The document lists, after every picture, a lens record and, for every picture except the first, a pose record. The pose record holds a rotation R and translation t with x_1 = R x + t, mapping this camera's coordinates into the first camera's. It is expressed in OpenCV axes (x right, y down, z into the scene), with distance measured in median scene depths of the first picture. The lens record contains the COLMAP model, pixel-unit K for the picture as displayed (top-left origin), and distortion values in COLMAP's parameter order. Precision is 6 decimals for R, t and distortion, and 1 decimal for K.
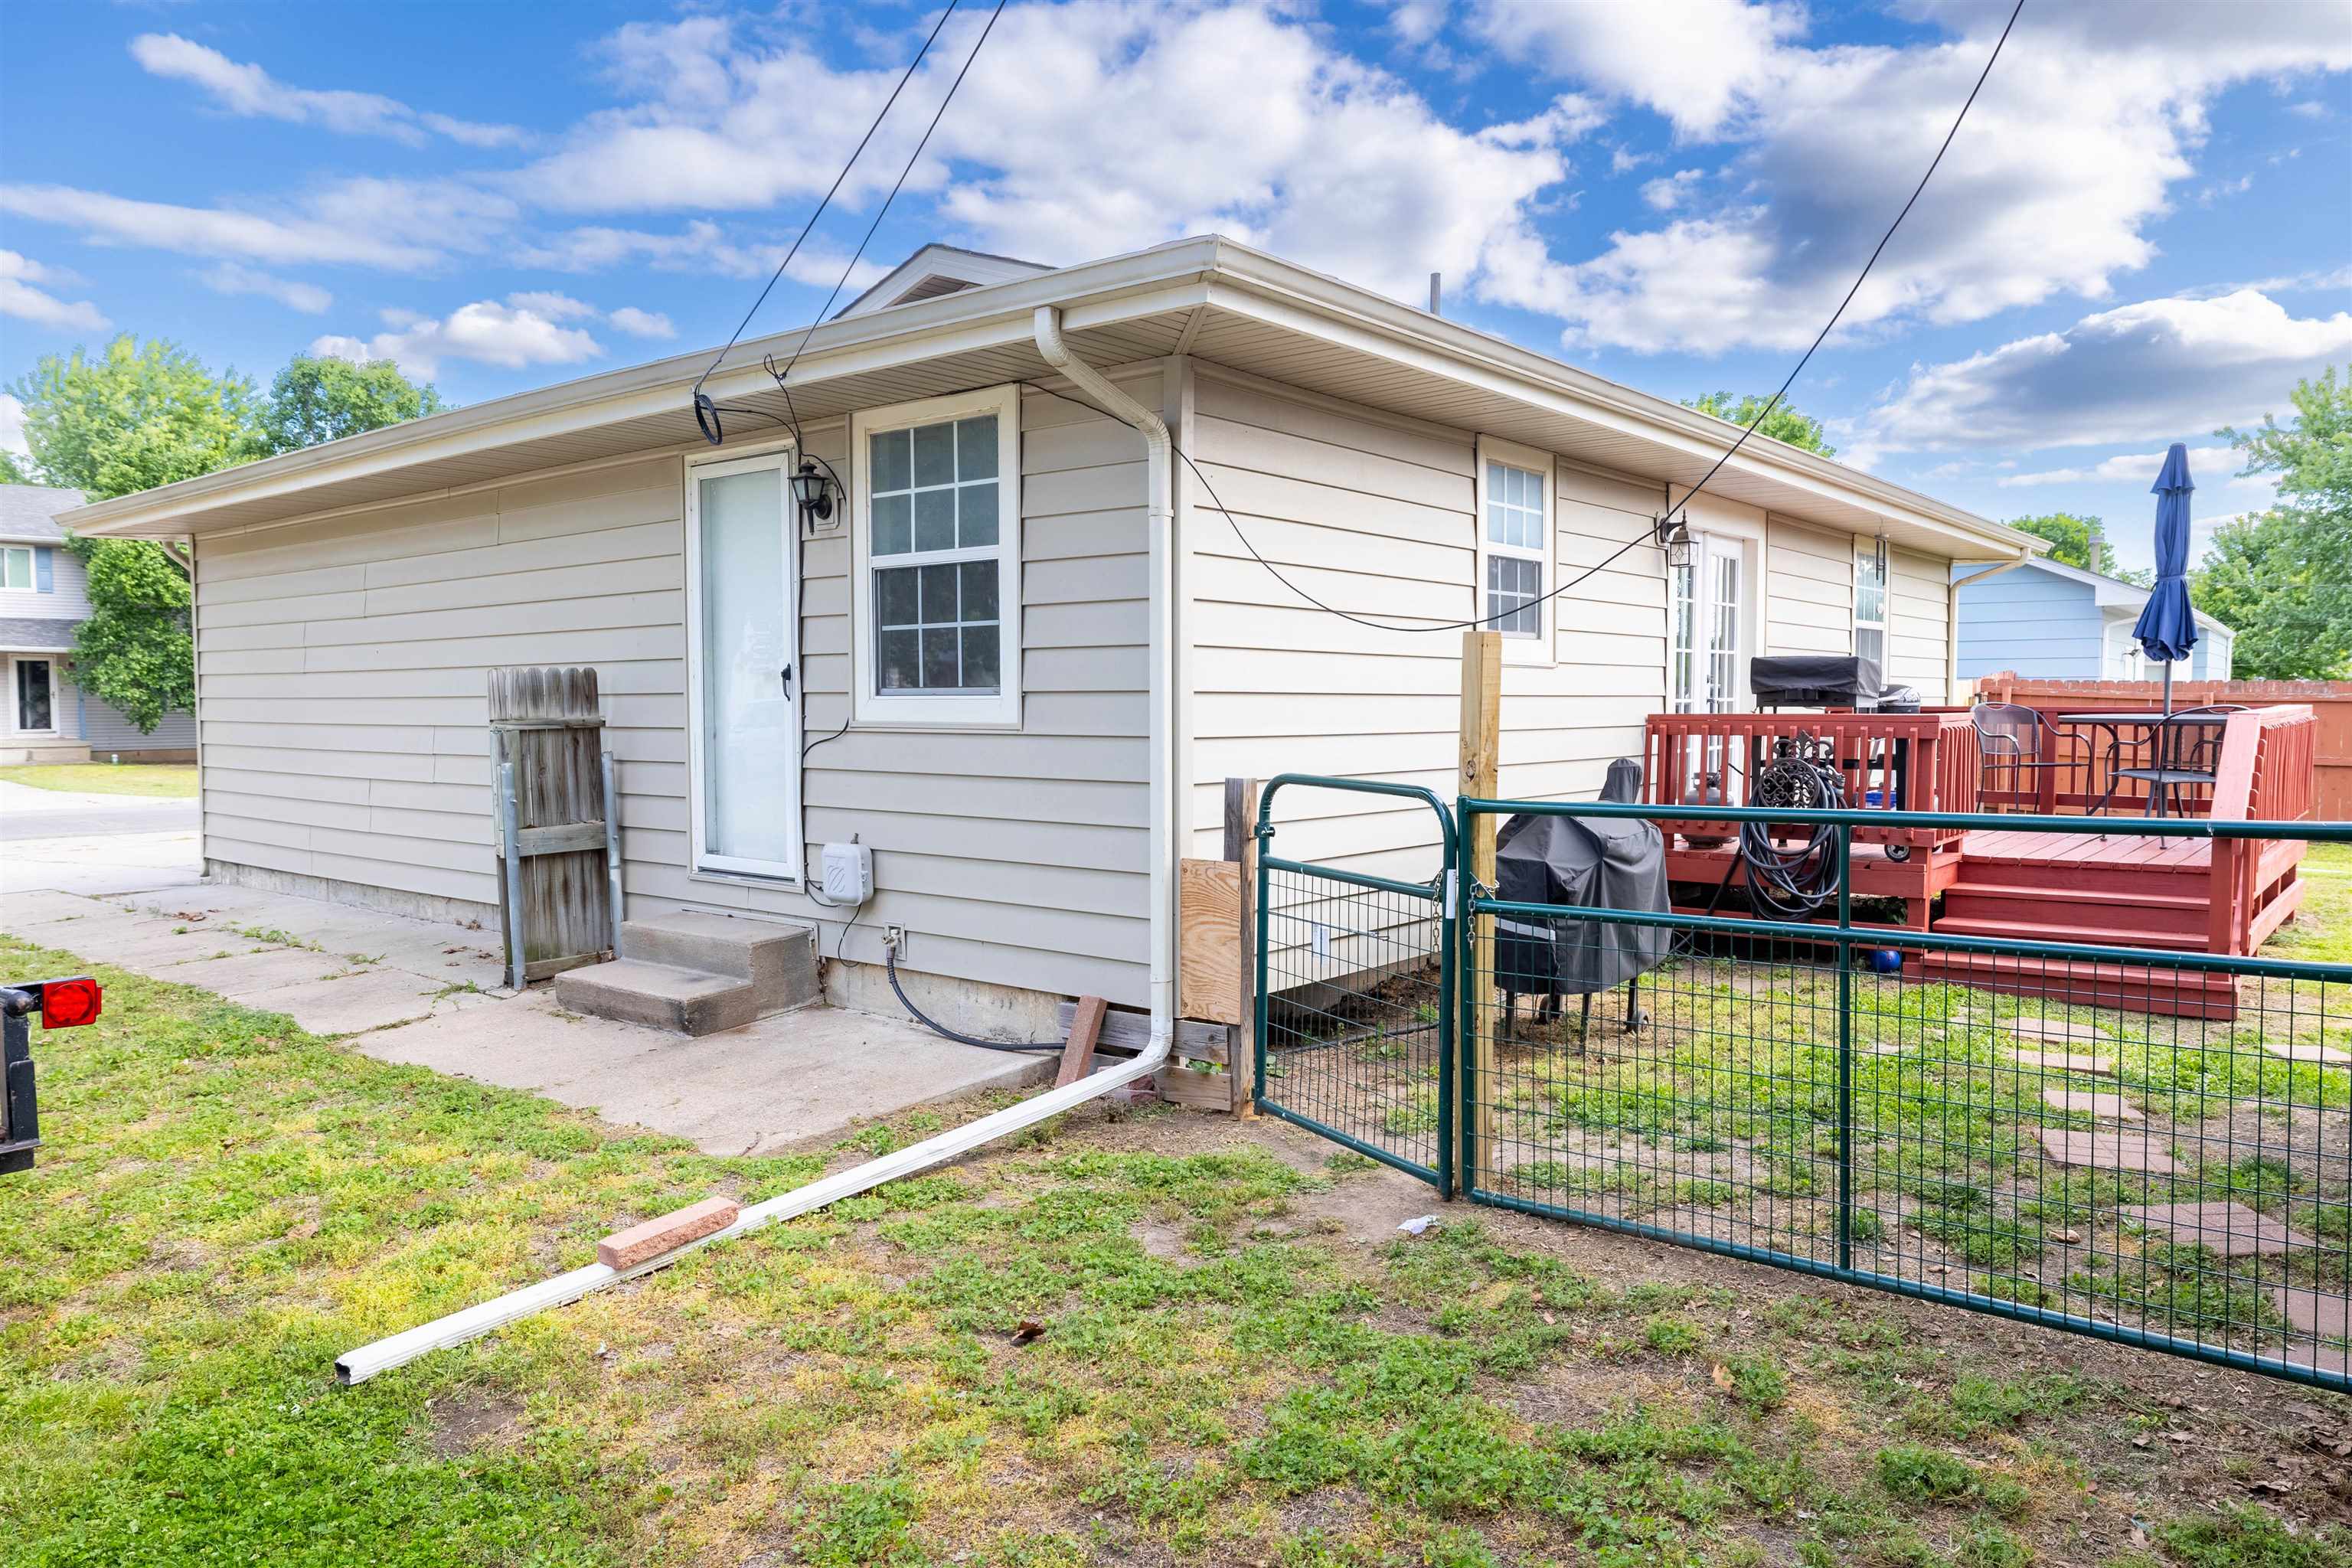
lens RADIAL K [[1562.4, 0, 1180.2], [0, 1562.4, 788.0], [0, 0, 1]] dist [-0.000413, -0.000395]
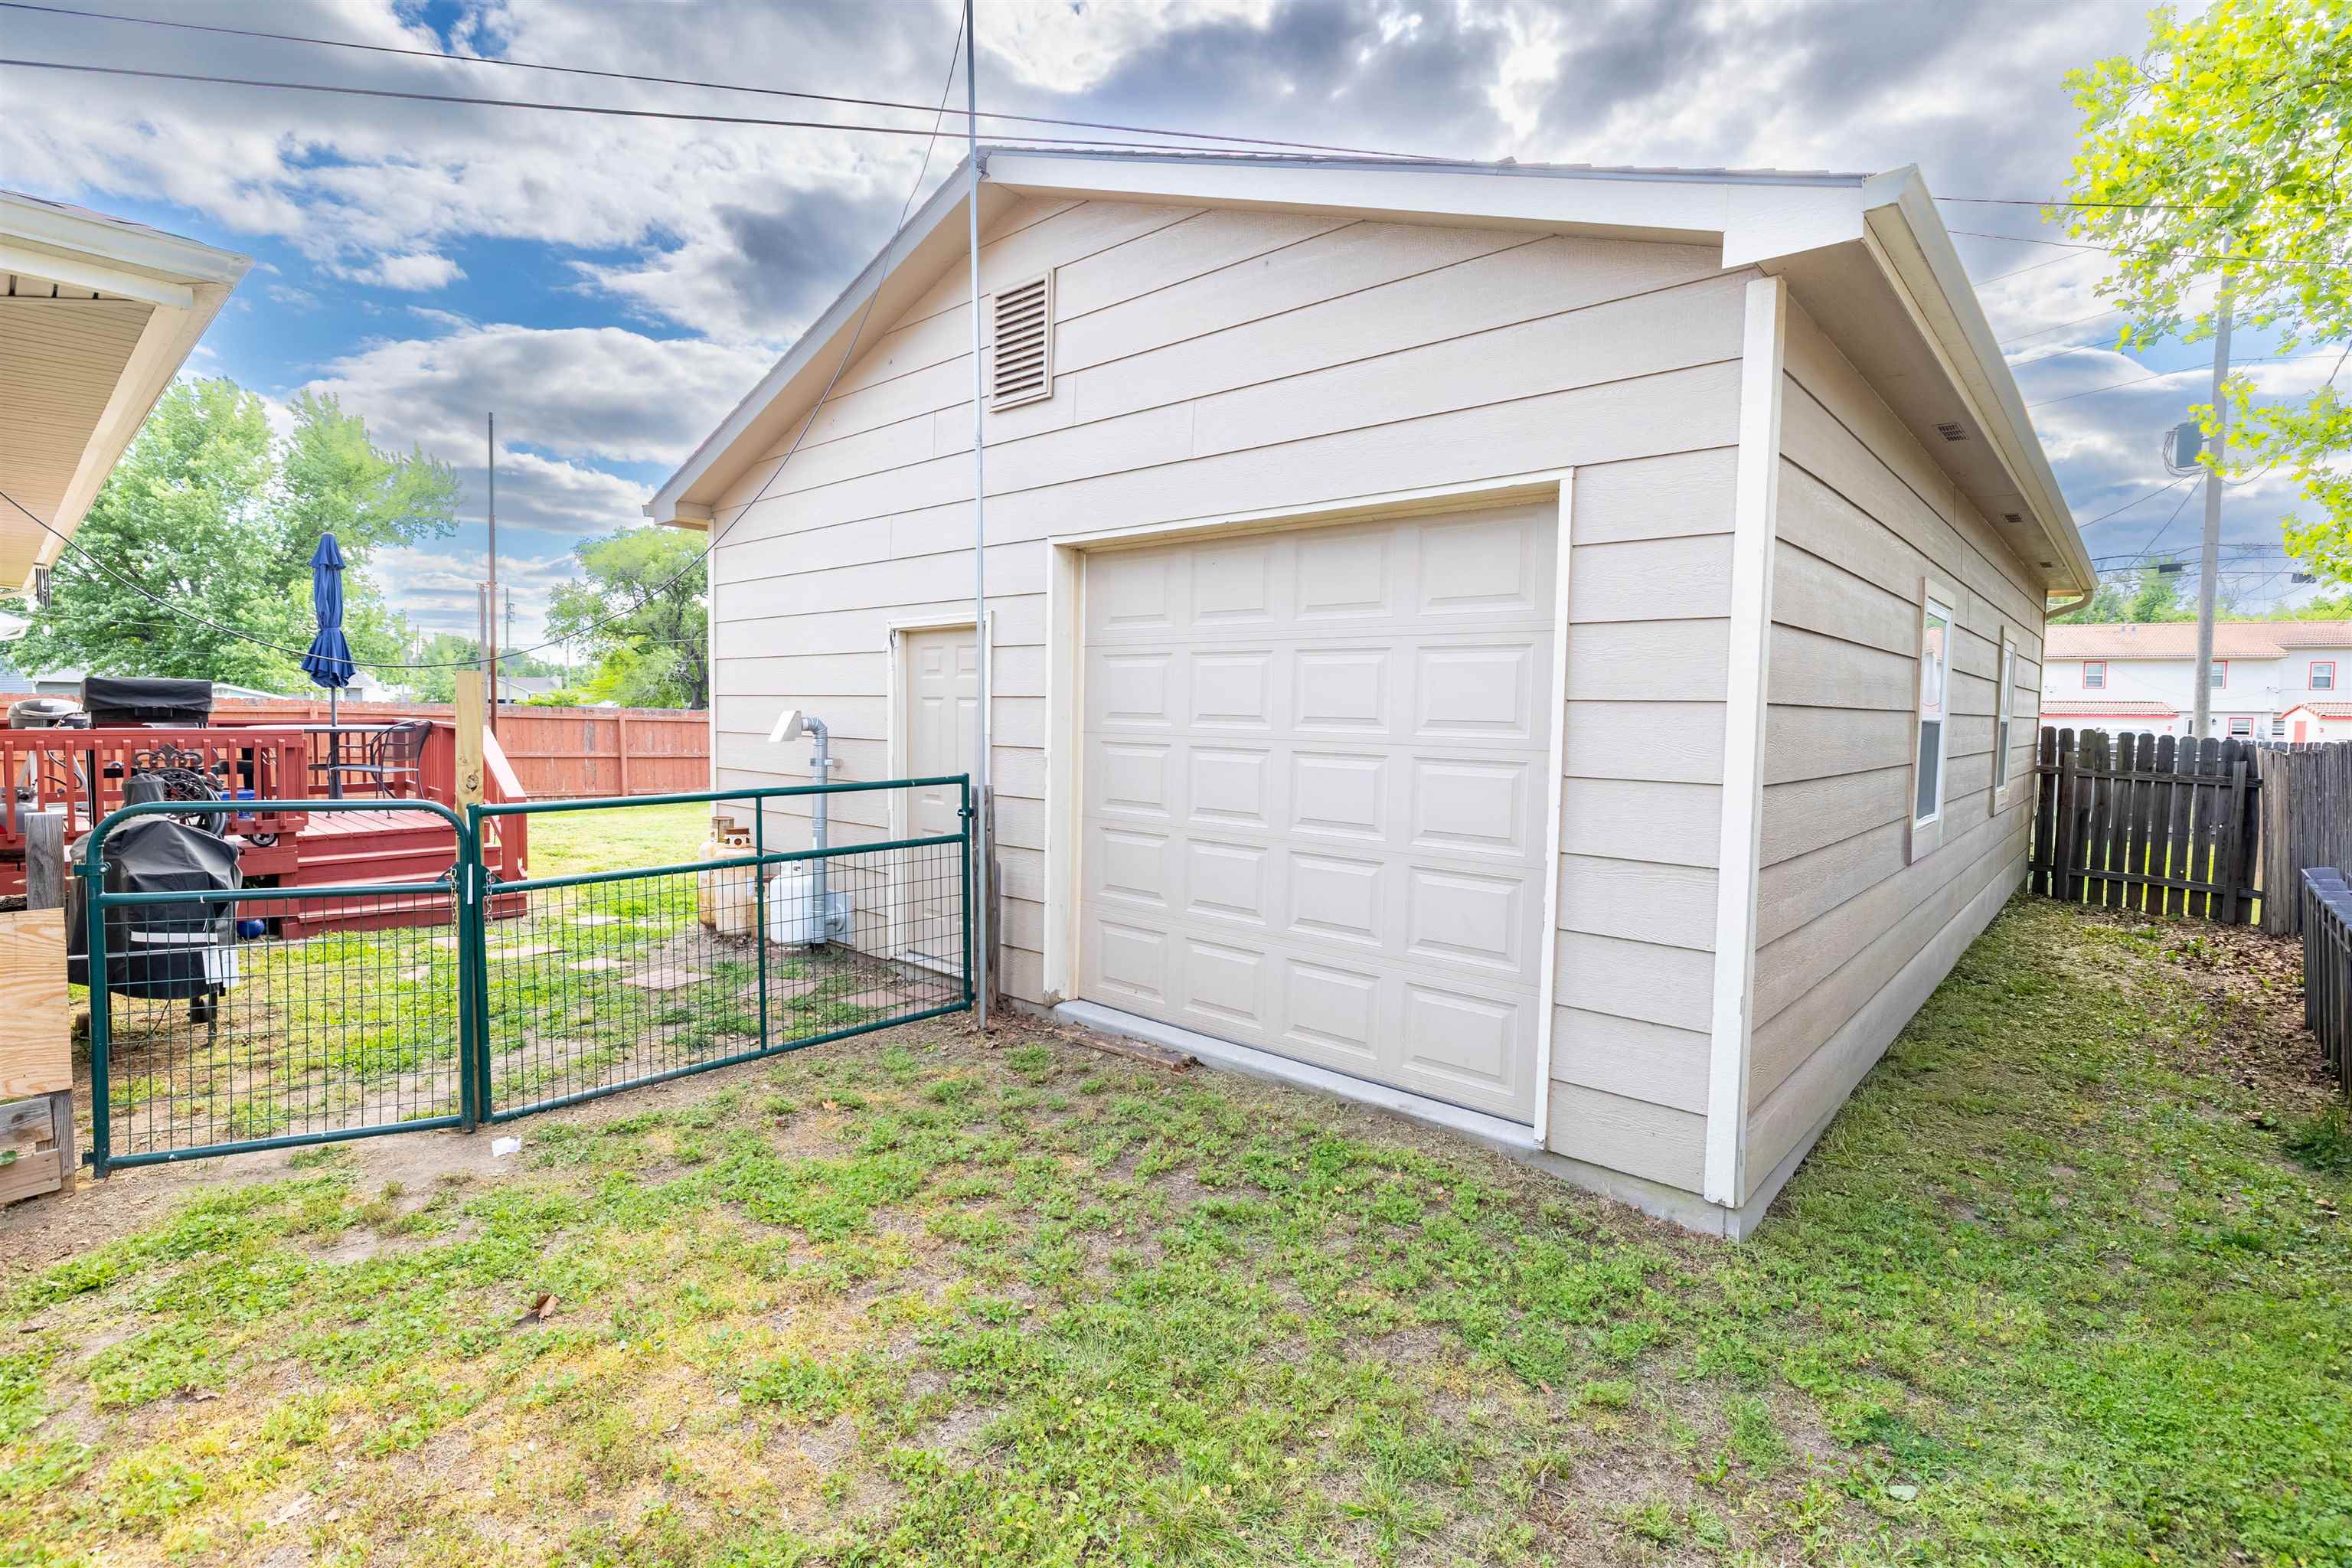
lens RADIAL K [[1105.3, 0, 1179.6], [0, 1105.3, 786.2], [0, 0, 1]] dist [0.002628, 0.000304]
pose [[0.045147, -0.063214, 0.996978, -0.417201], [0.046654, 0.997040, 0.061105, -0.022421], [-0.997890, 0.043755, 0.047963, 0.248891]]
